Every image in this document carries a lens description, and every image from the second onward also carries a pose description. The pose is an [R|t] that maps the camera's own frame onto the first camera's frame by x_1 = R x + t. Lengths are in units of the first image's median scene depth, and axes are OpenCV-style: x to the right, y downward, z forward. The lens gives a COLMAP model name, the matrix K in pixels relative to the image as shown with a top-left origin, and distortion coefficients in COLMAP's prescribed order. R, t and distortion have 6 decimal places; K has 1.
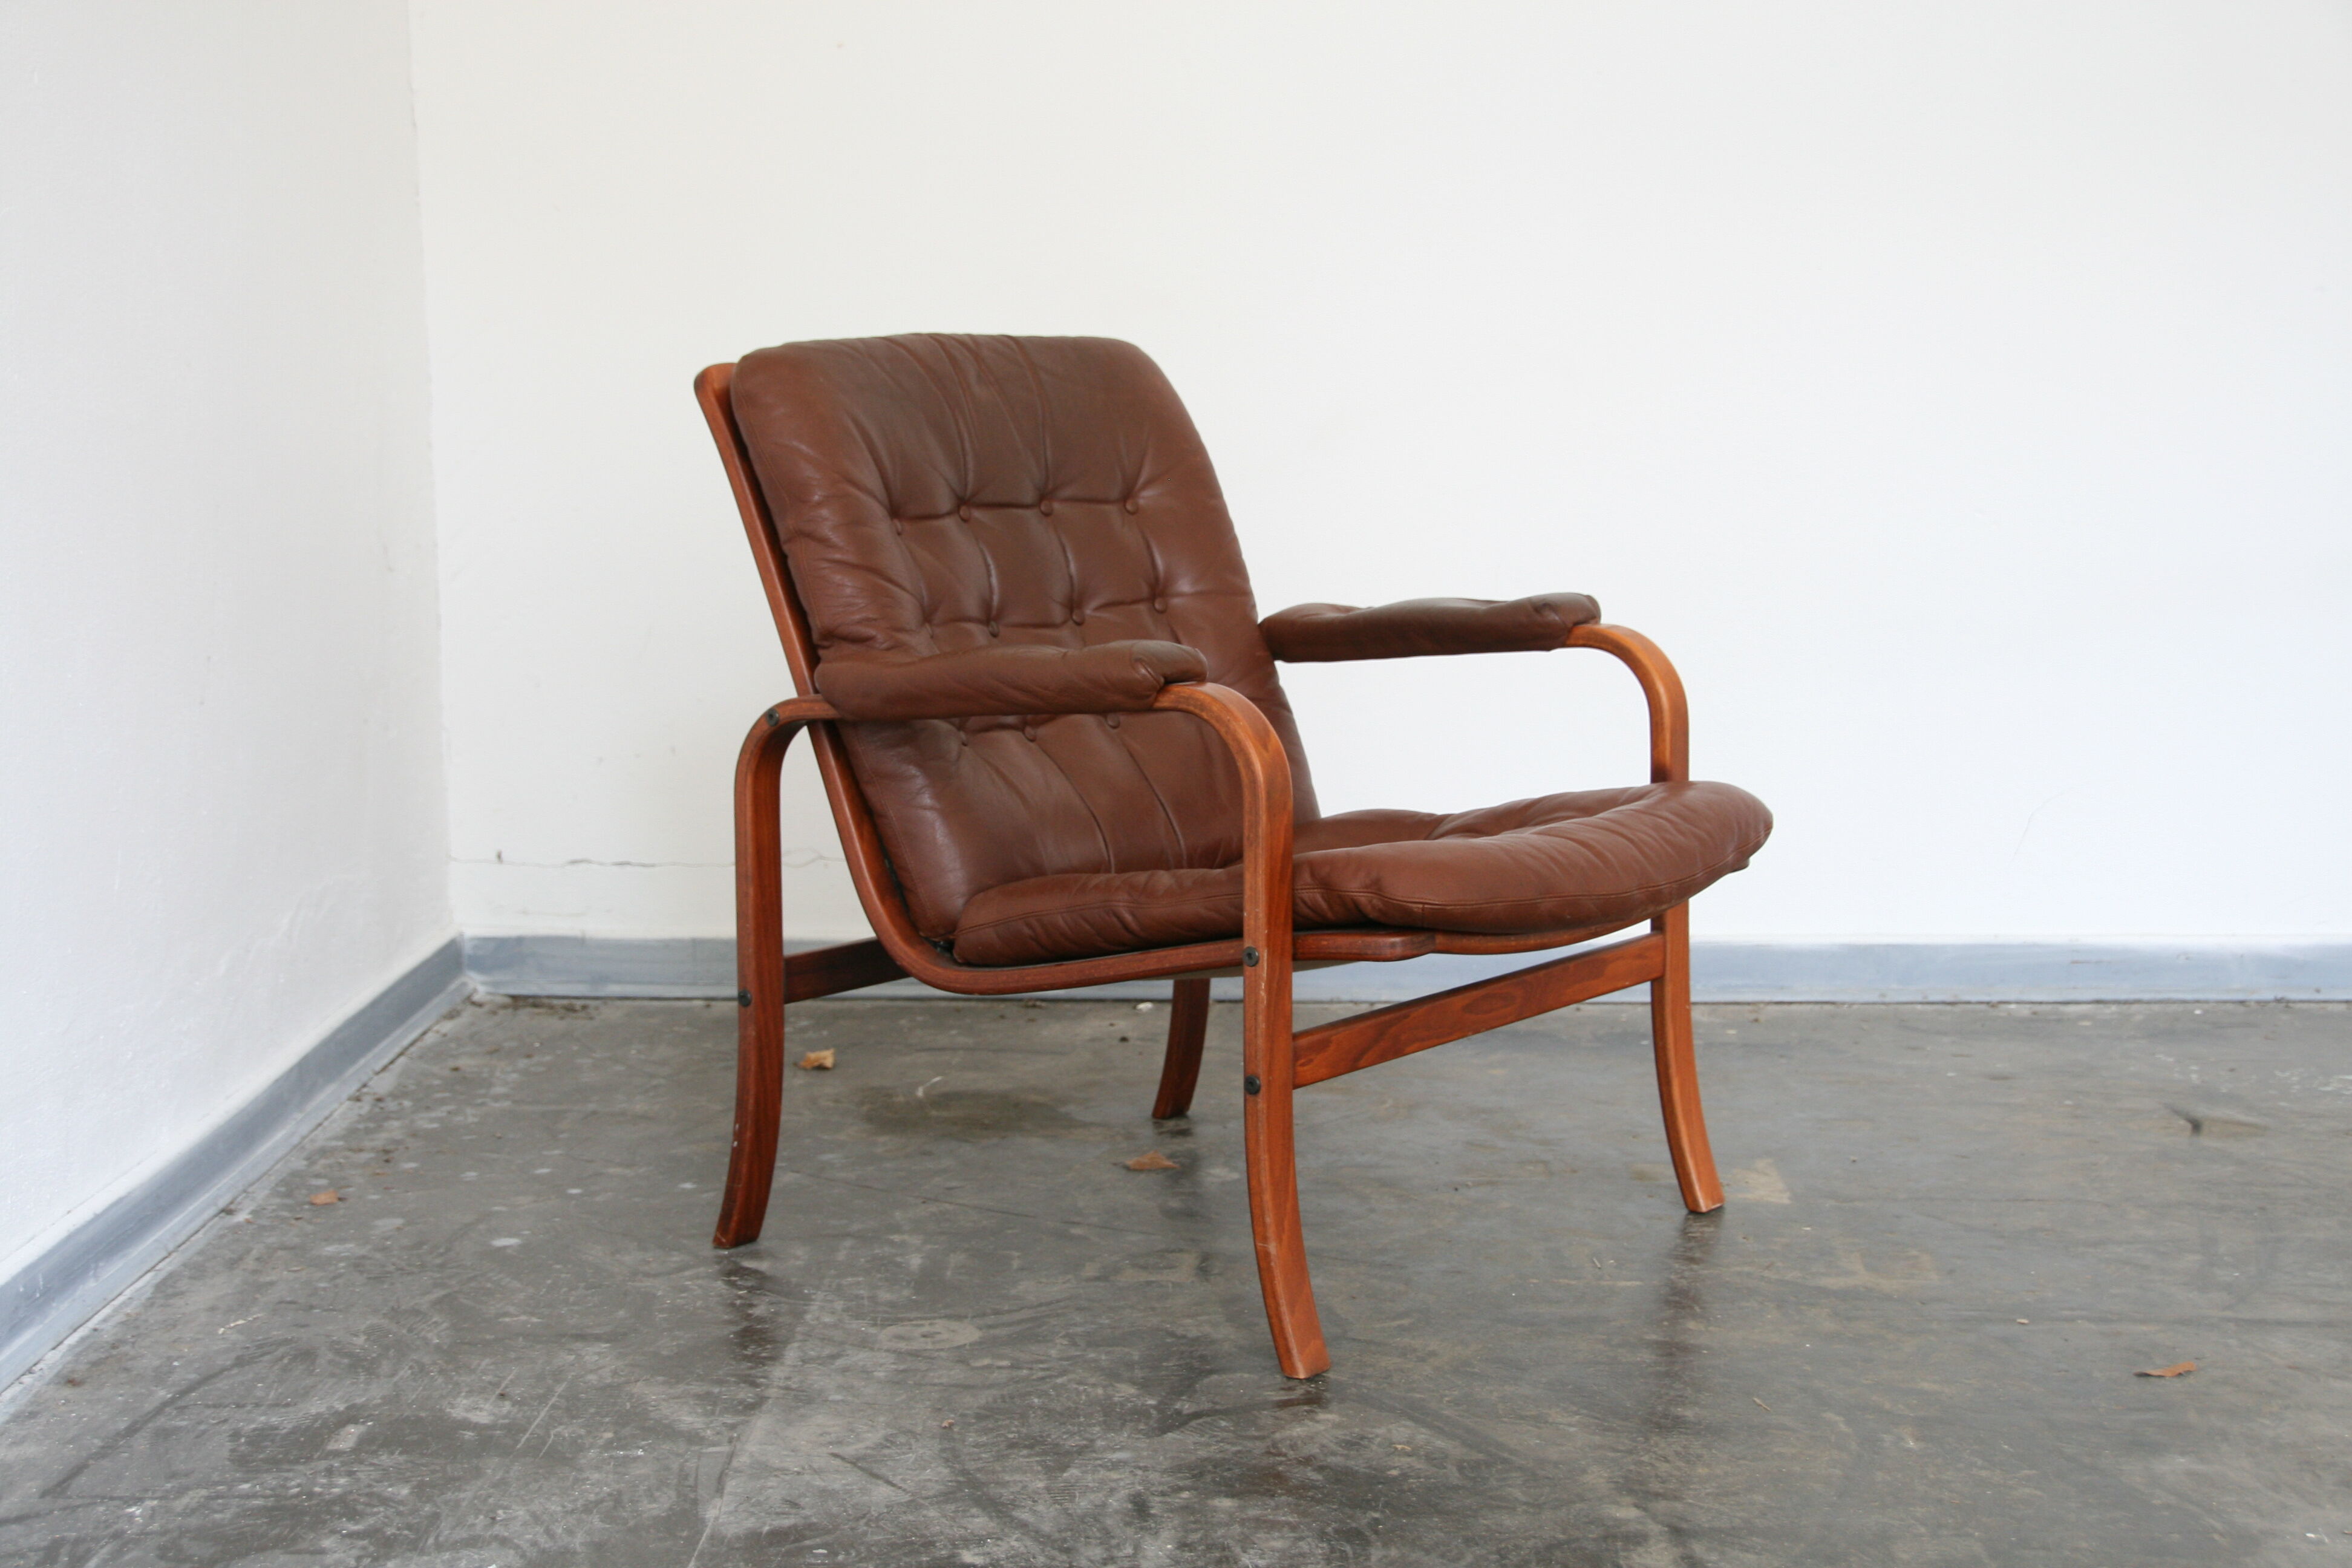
lens RADIAL K [[3596.7, 0, 1195.0], [0, 3596.7, 783.5], [0, 0, 1]] dist [0.244767, 0.000000]
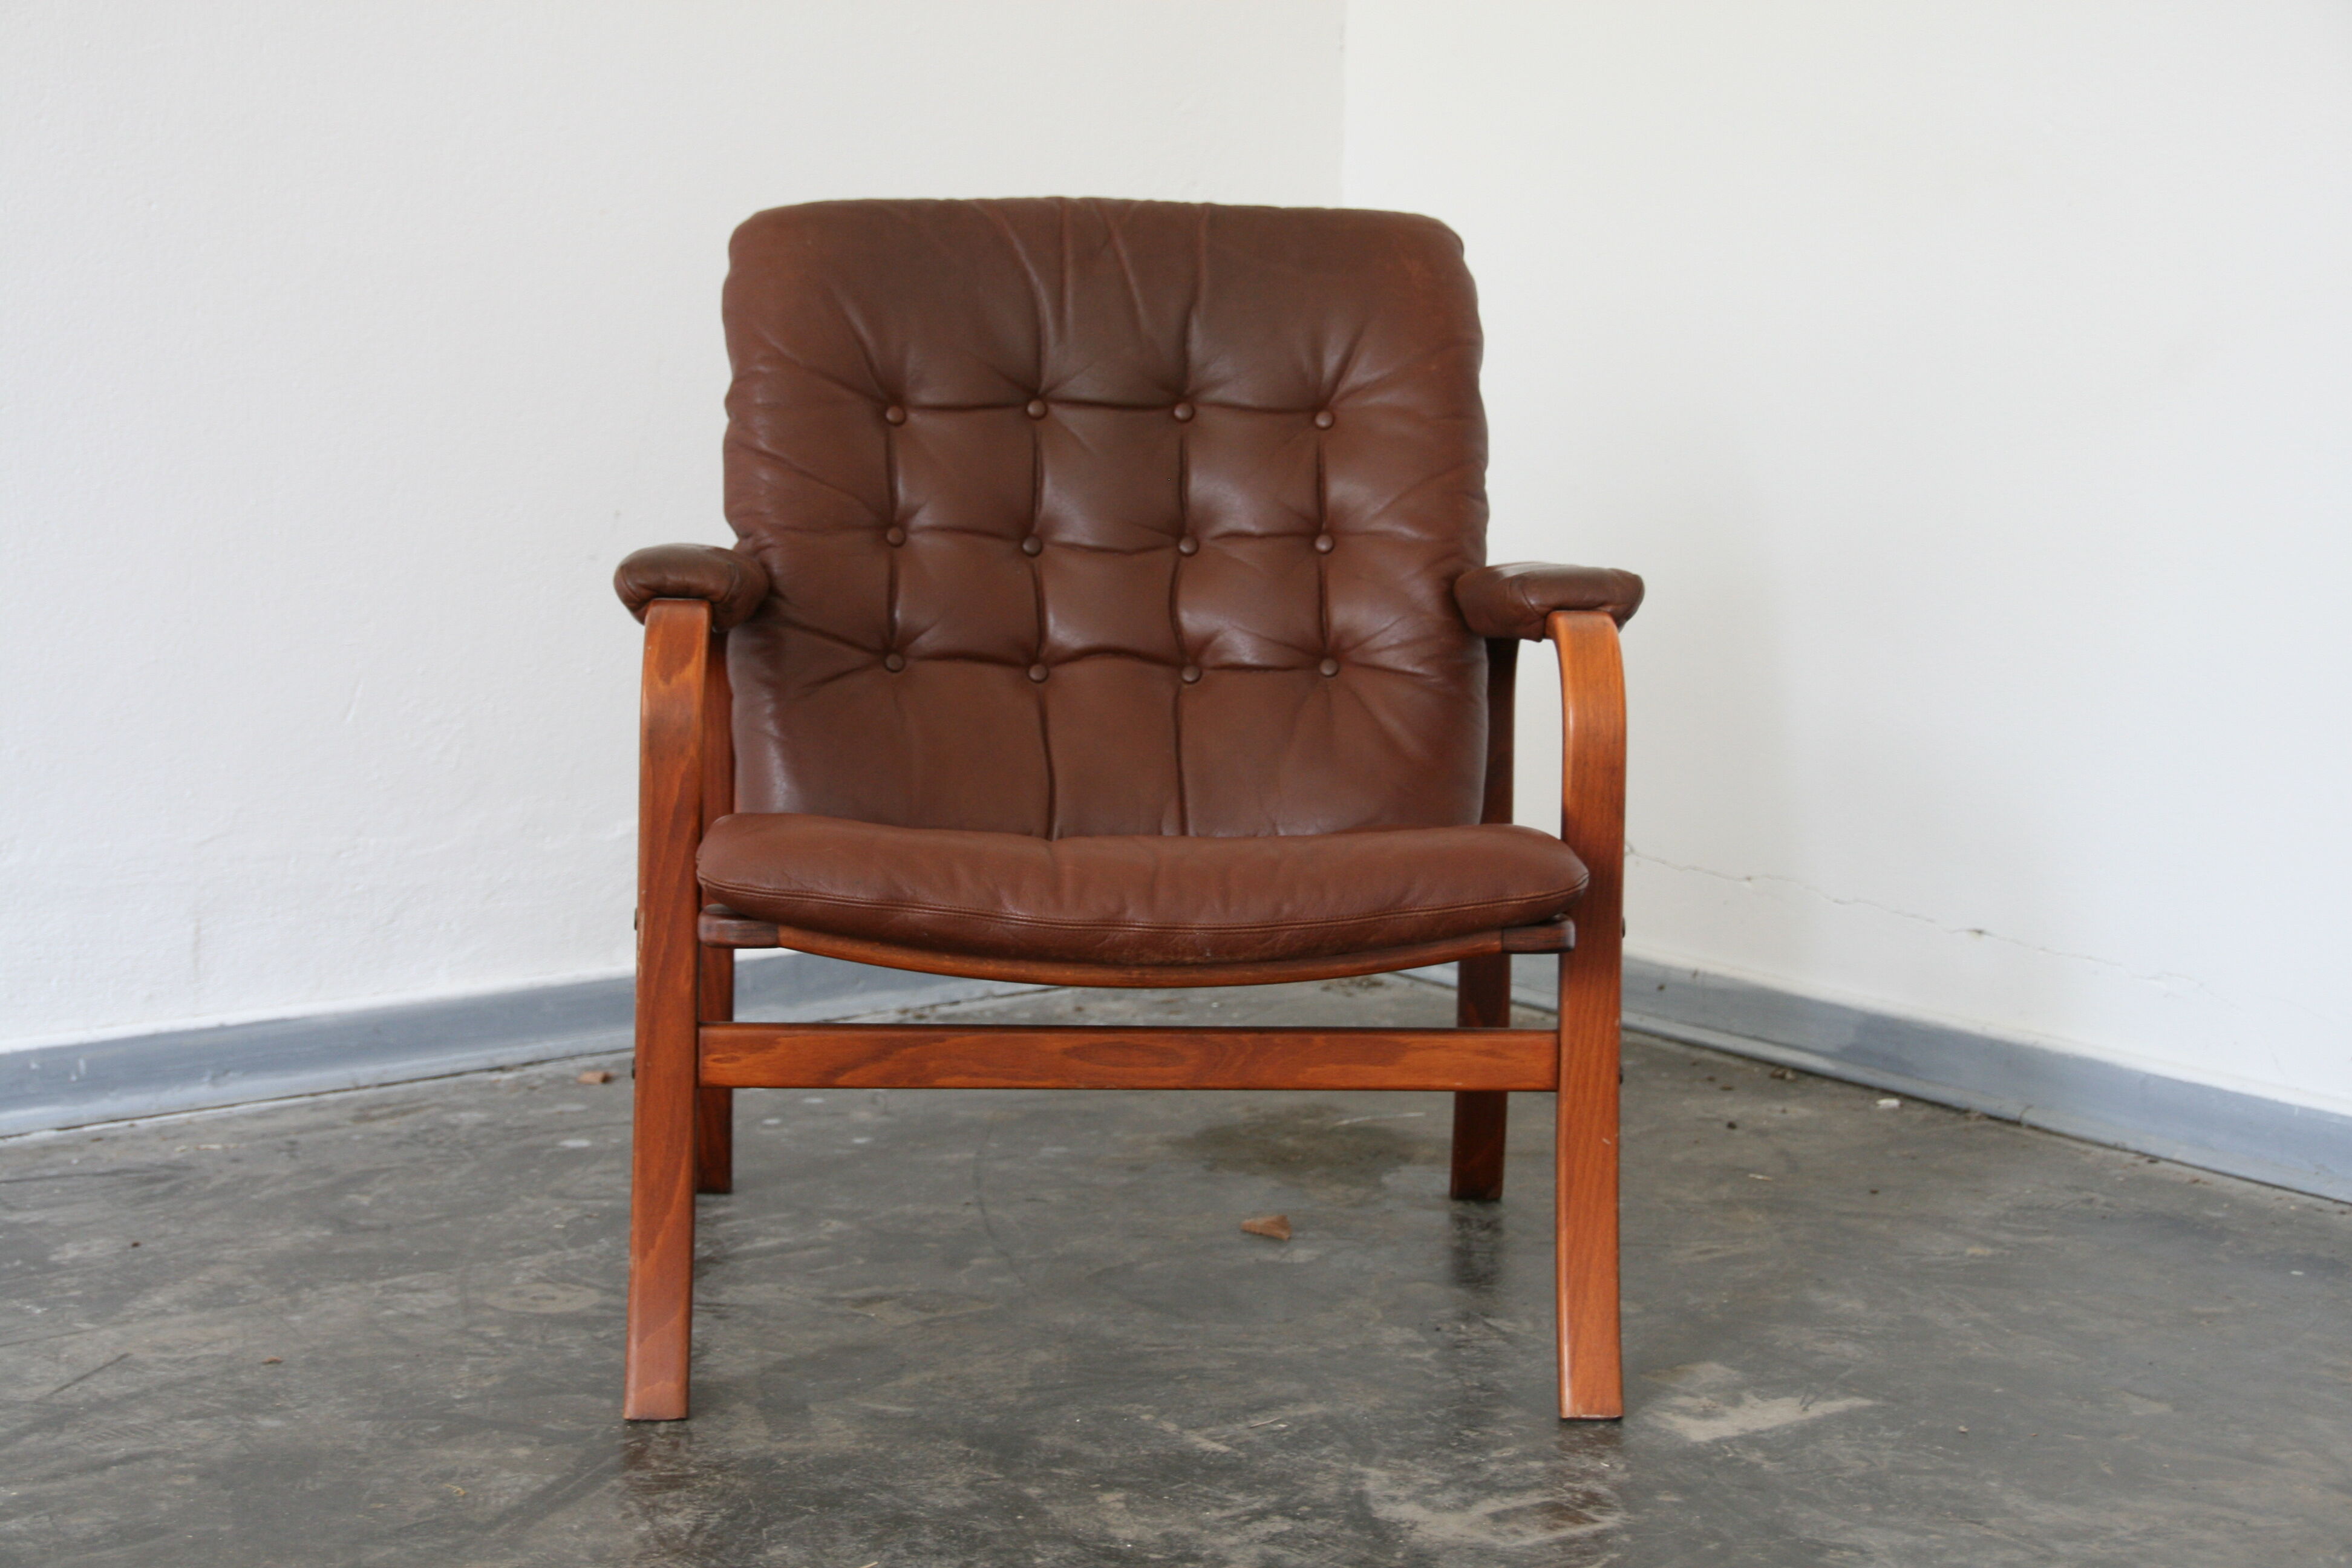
lens RADIAL K [[4445.3, 0, 1101.3], [0, 4445.3, 784.4], [0, 0, 1]] dist [0.314044, 0.000000]
pose [[0.654469, 0.124896, -0.745702, 0.743909], [-0.119167, 0.990975, 0.061388, -0.053808], [0.746639, 0.048687, 0.663445, 0.317402]]
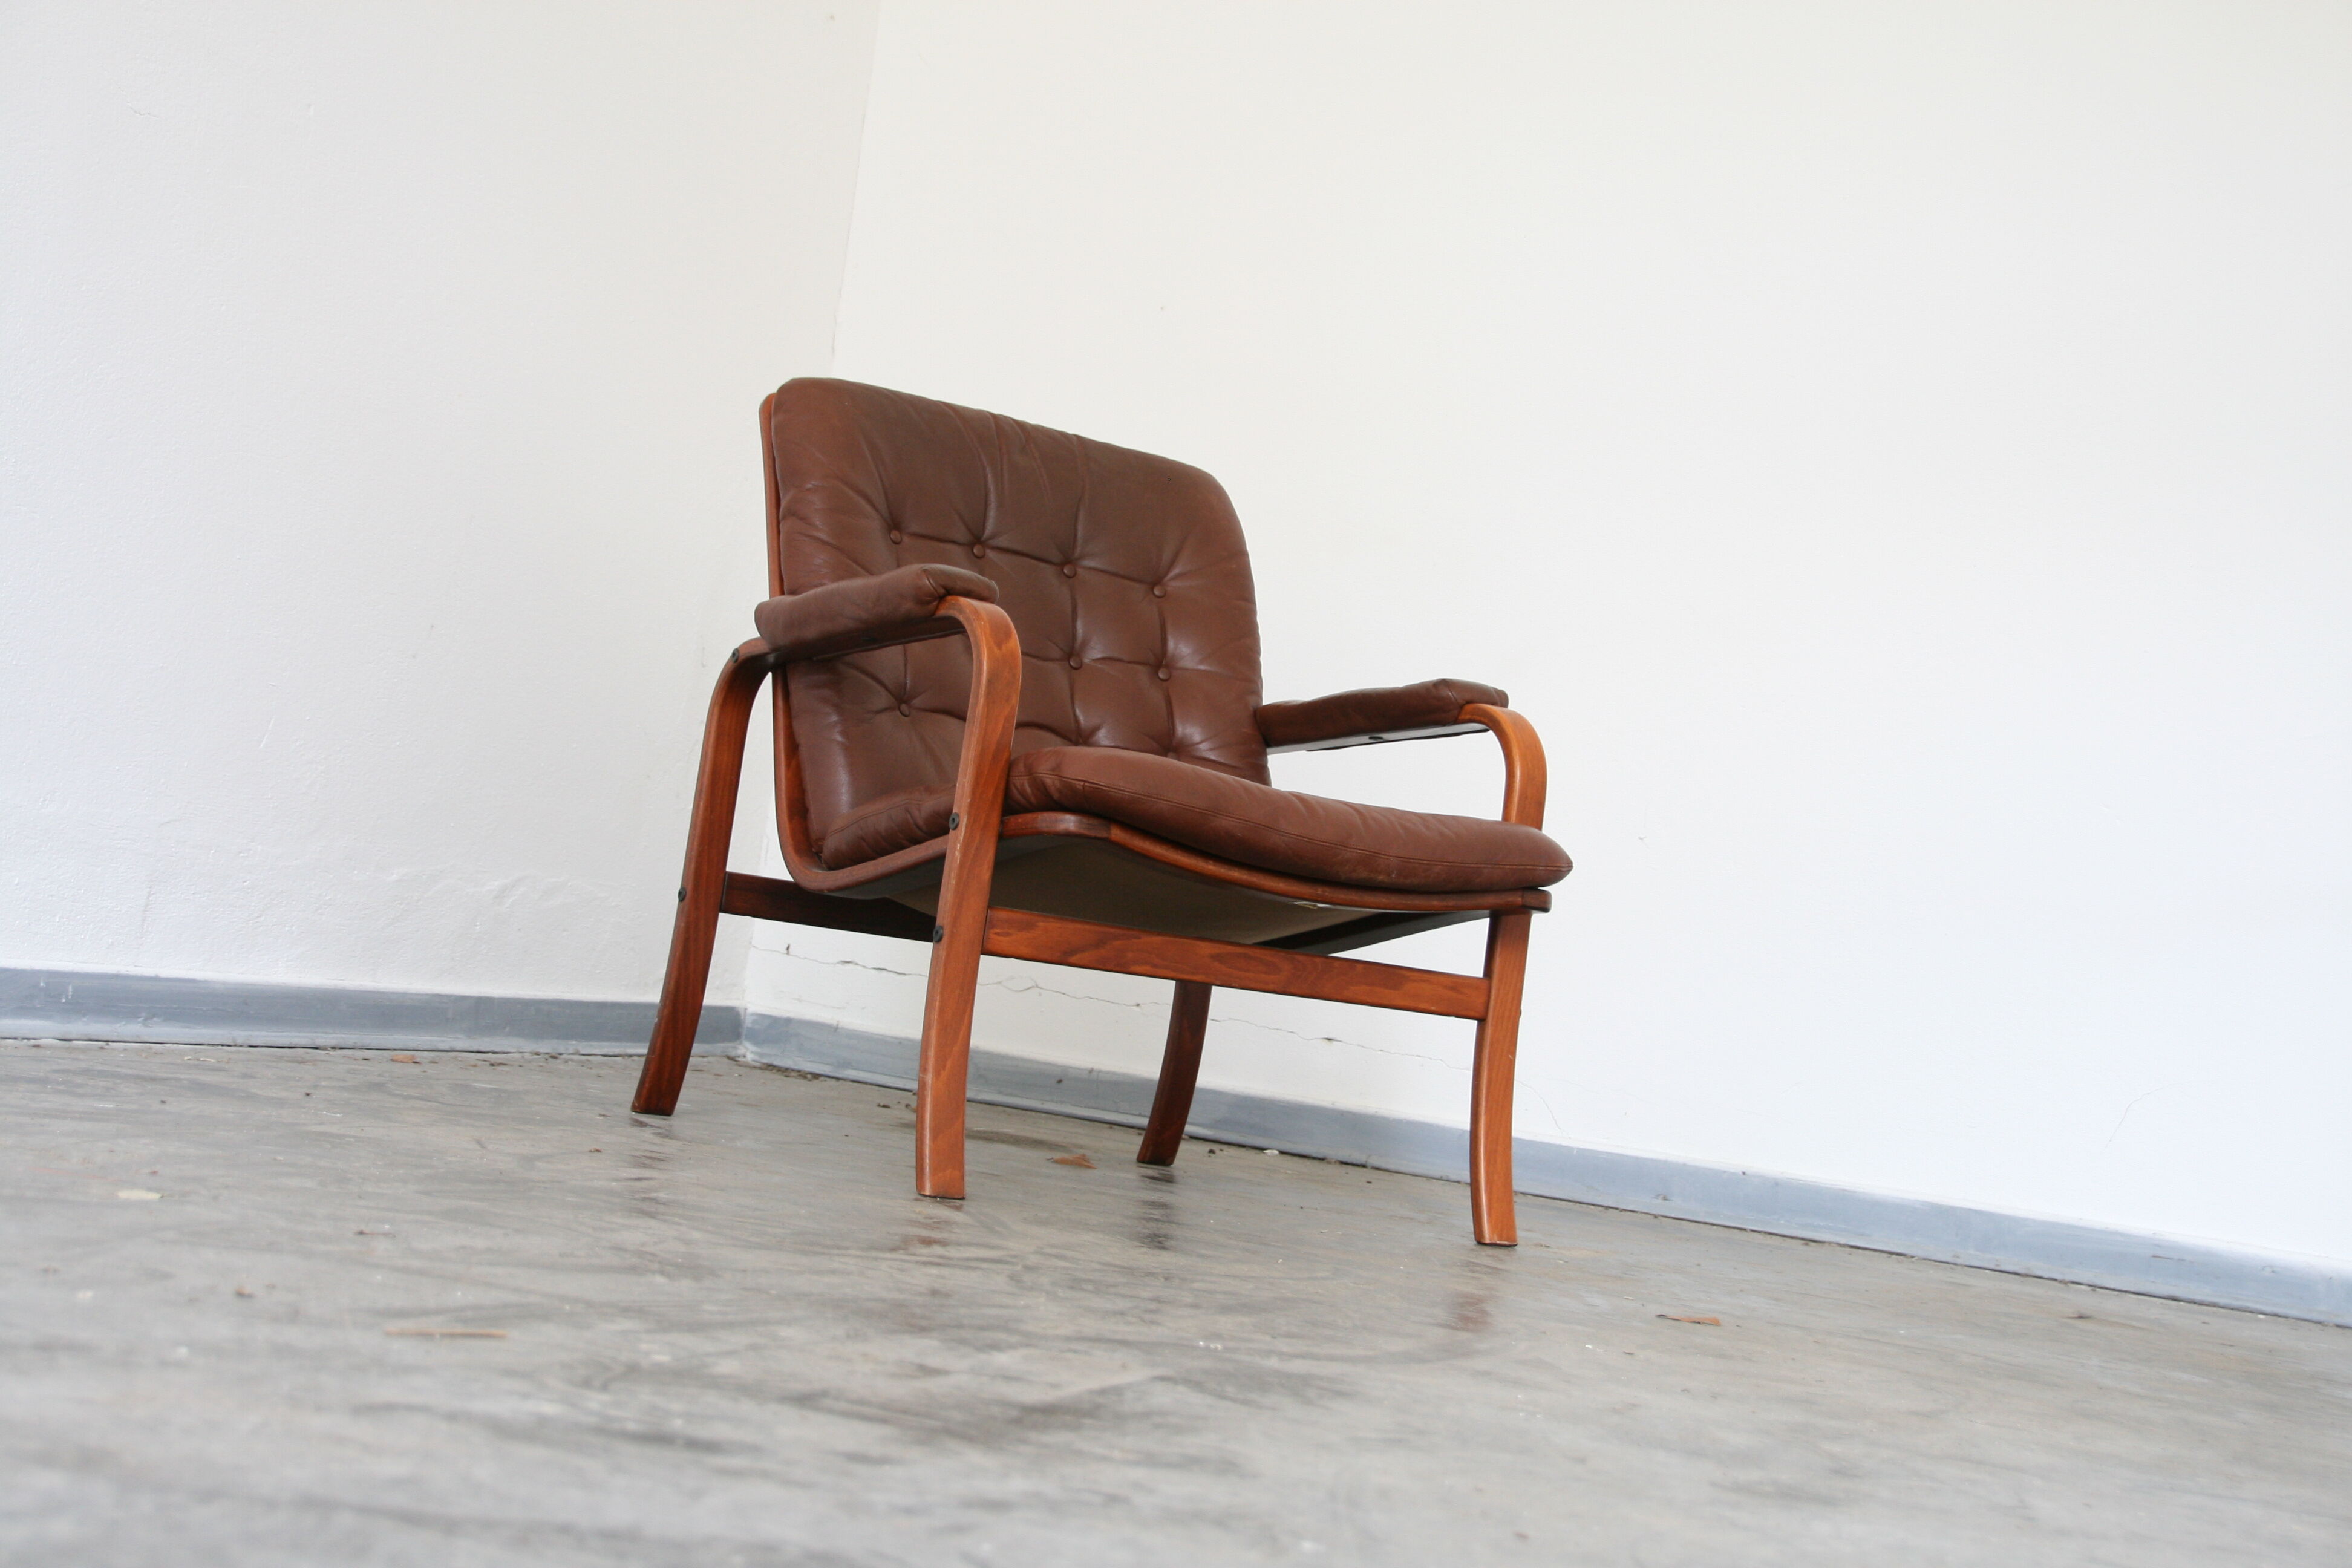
lens RADIAL K [[3328.6, 0, 1165.9], [0, 3328.6, 778.5], [0, 0, 1]] dist [0.109027, 0.000000]
pose [[0.937135, 0.118644, -0.328178, 0.359651], [-0.183470, 0.967477, -0.174146, 0.175273], [0.296843, 0.223409, 0.928425, 0.025085]]
